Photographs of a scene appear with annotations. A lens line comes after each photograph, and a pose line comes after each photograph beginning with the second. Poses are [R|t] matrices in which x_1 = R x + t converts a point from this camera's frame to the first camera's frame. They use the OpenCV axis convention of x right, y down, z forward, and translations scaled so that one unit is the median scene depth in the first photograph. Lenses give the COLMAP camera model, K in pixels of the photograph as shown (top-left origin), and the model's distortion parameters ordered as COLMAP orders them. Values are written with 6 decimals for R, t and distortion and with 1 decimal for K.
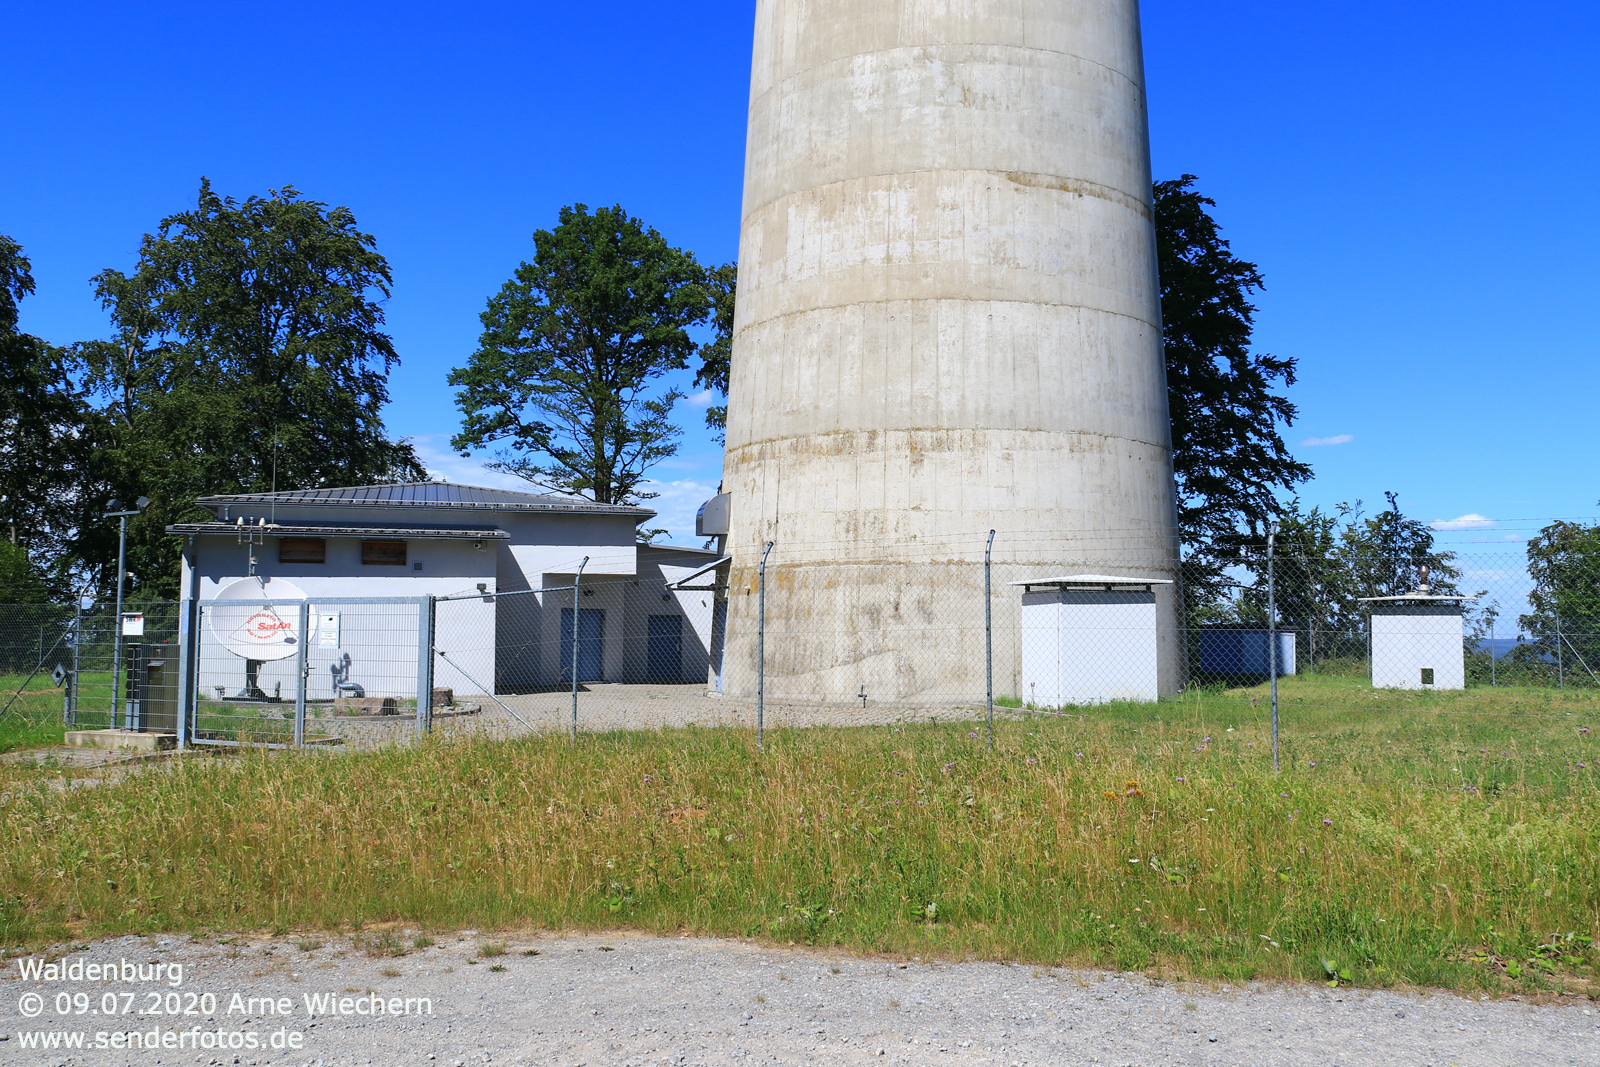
lens RADIAL K [[1450.1, 0, 793.7], [0, 1450.1, 502.4], [0, 0, 1]] dist [0.056915, 0.002806]
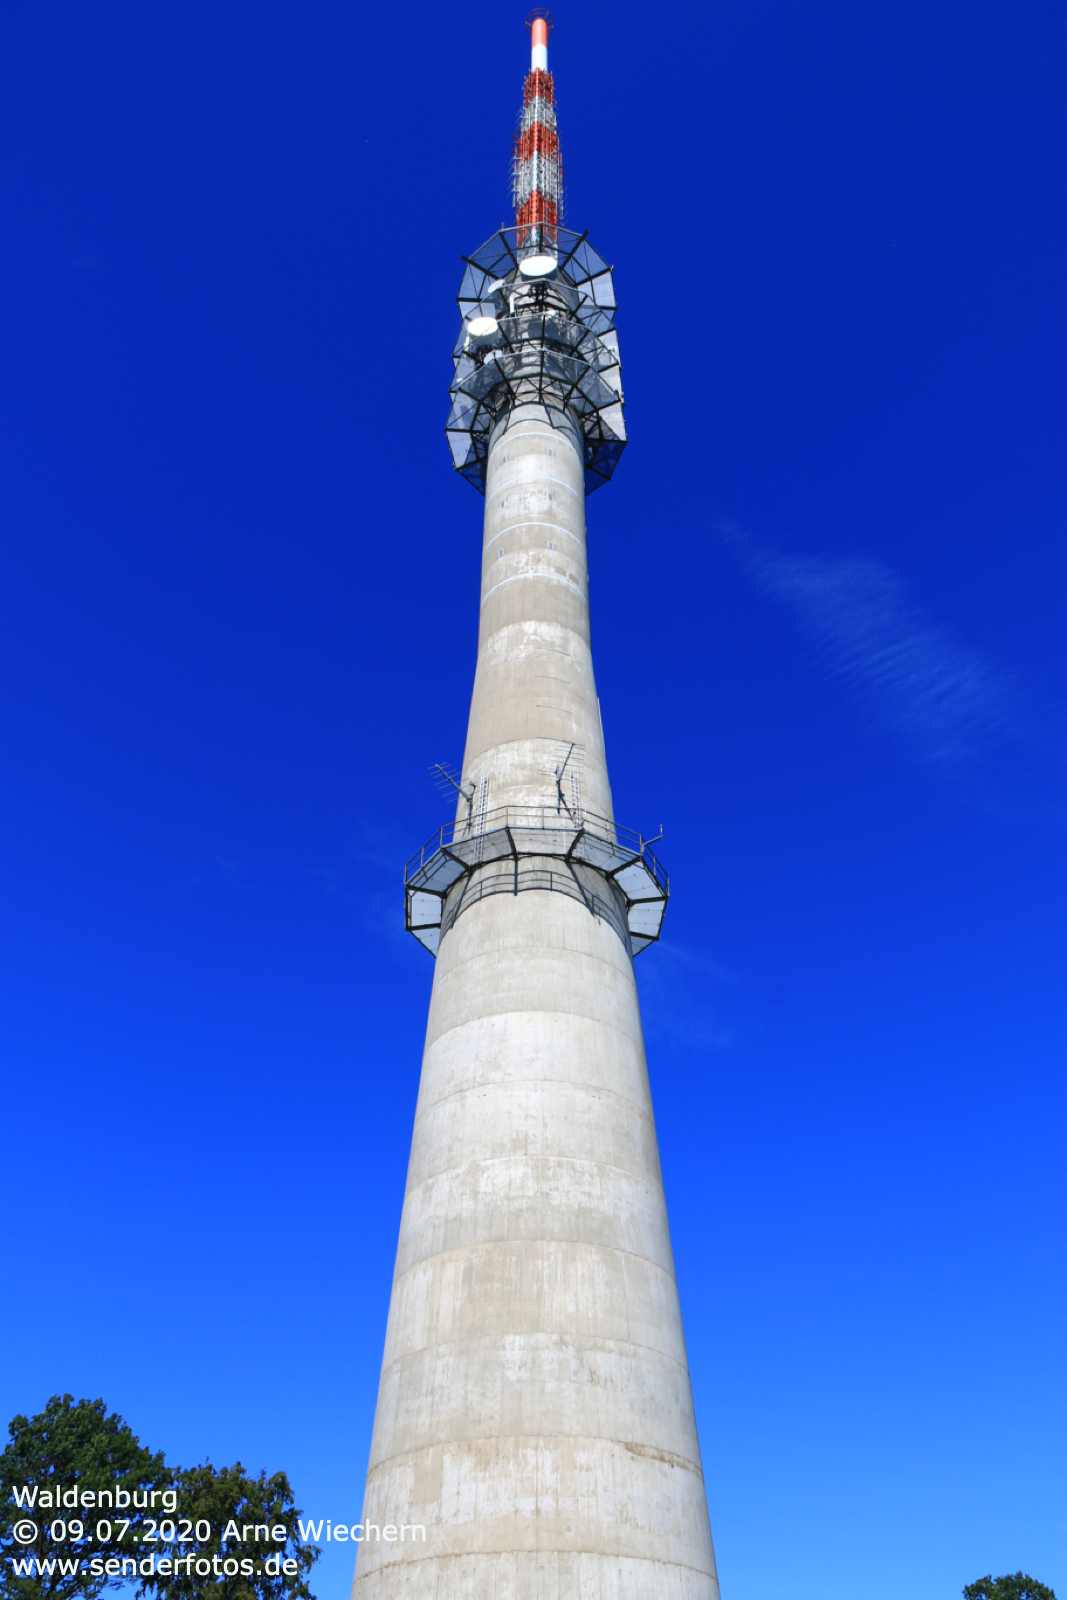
lens RADIAL K [[1253.5, 0, 533.5], [0, 1253.5, 800.0], [0, 0, 1]] dist [-0.000167, -0.001265]
pose [[0.944016, 0.211094, 0.253522, -0.325846], [-0.016748, 0.798156, -0.602218, -0.007776], [-0.329475, 0.564257, 0.757007, -0.146527]]
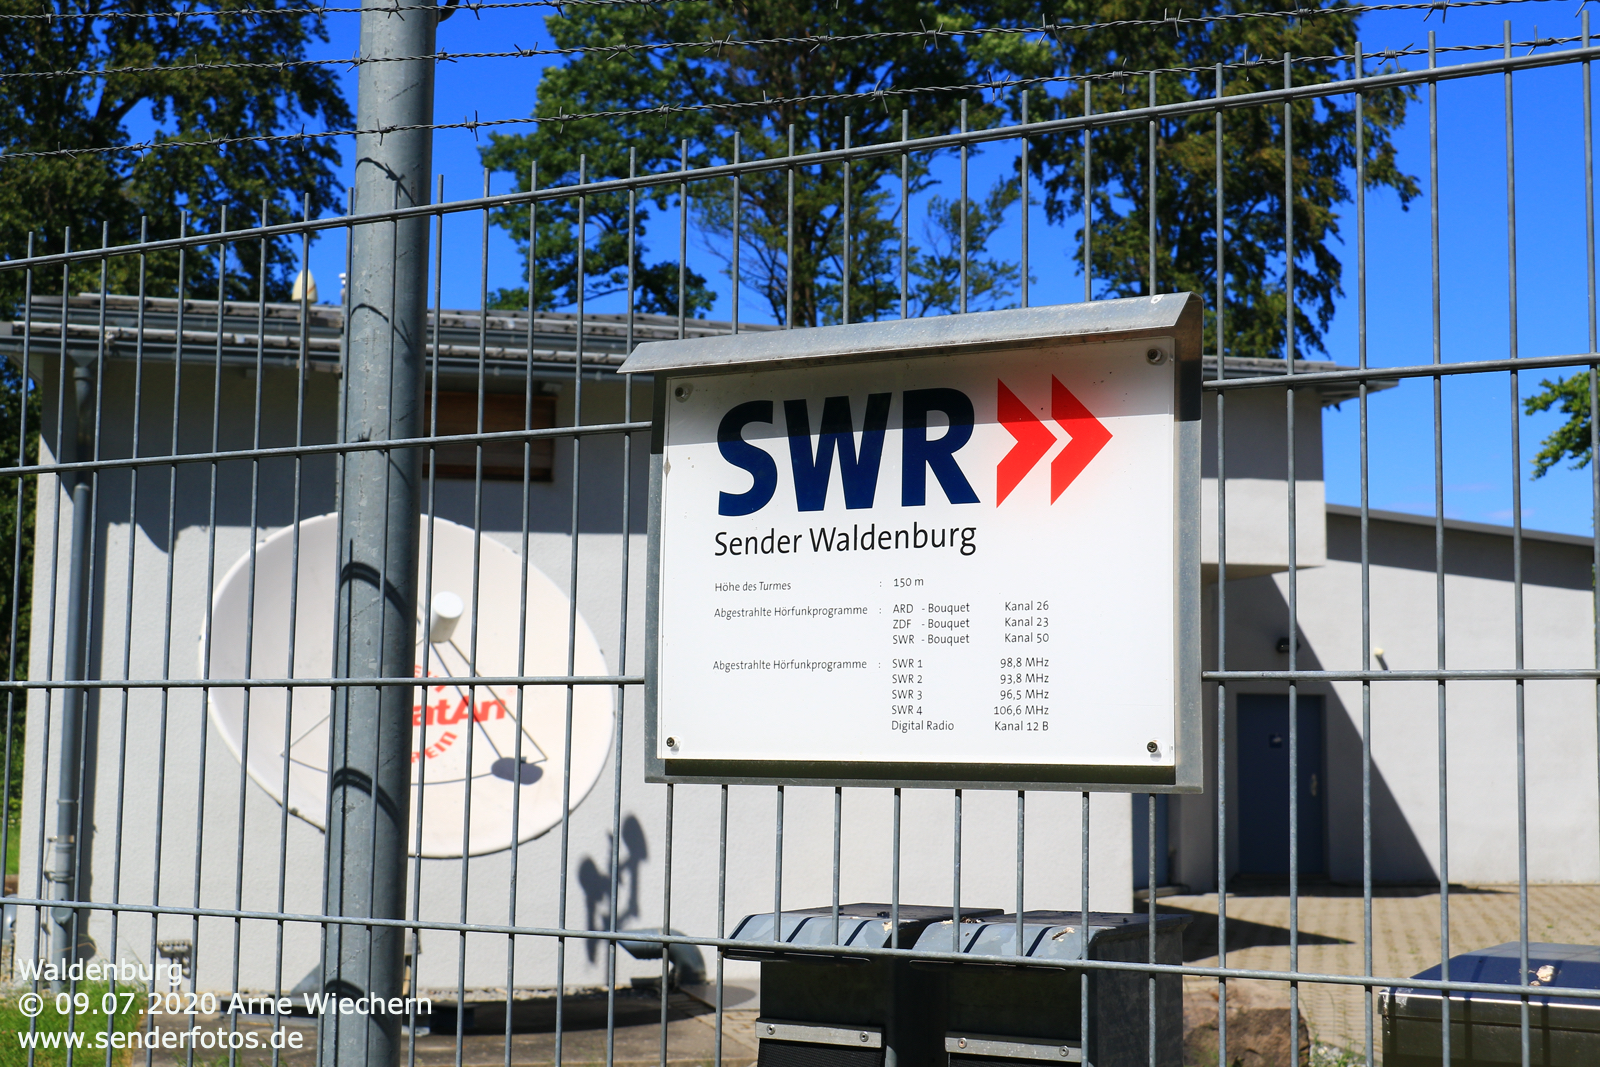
lens RADIAL K [[2348.4, 0, 800.0], [0, 2348.4, 533.5], [0, 0, 1]] dist [0.023963, 0.060453]
pose [[0.999970, 0.006103, 0.004757, -0.302906], [-0.006106, 0.999981, 0.000717, 0.055259], [-0.004753, -0.000746, 0.999988, 0.616795]]
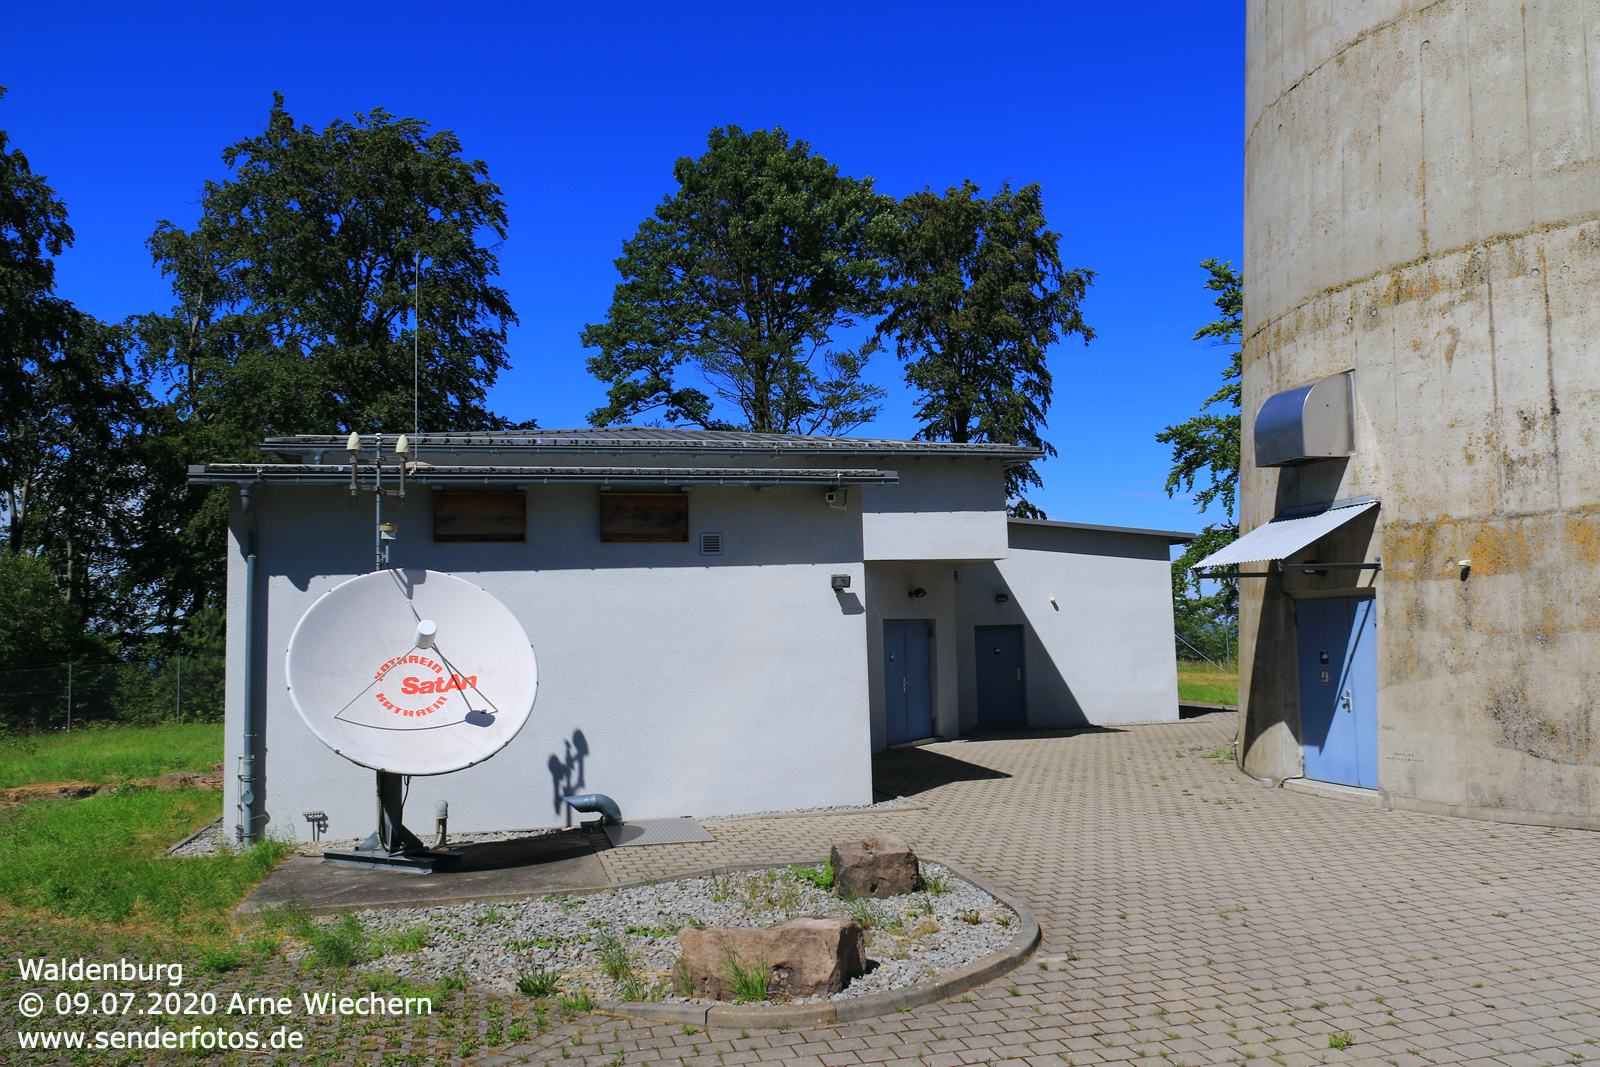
lens RADIAL K [[1253.5, 0, 805.8], [0, 1253.5, 515.2], [0, 0, 1]] dist [-0.000167, -0.001265]
pose [[0.999509, -0.030754, 0.006038, -0.254210], [0.030774, 0.999521, -0.003181, 0.040747], [-0.005938, 0.003365, 0.999977, 0.646340]]
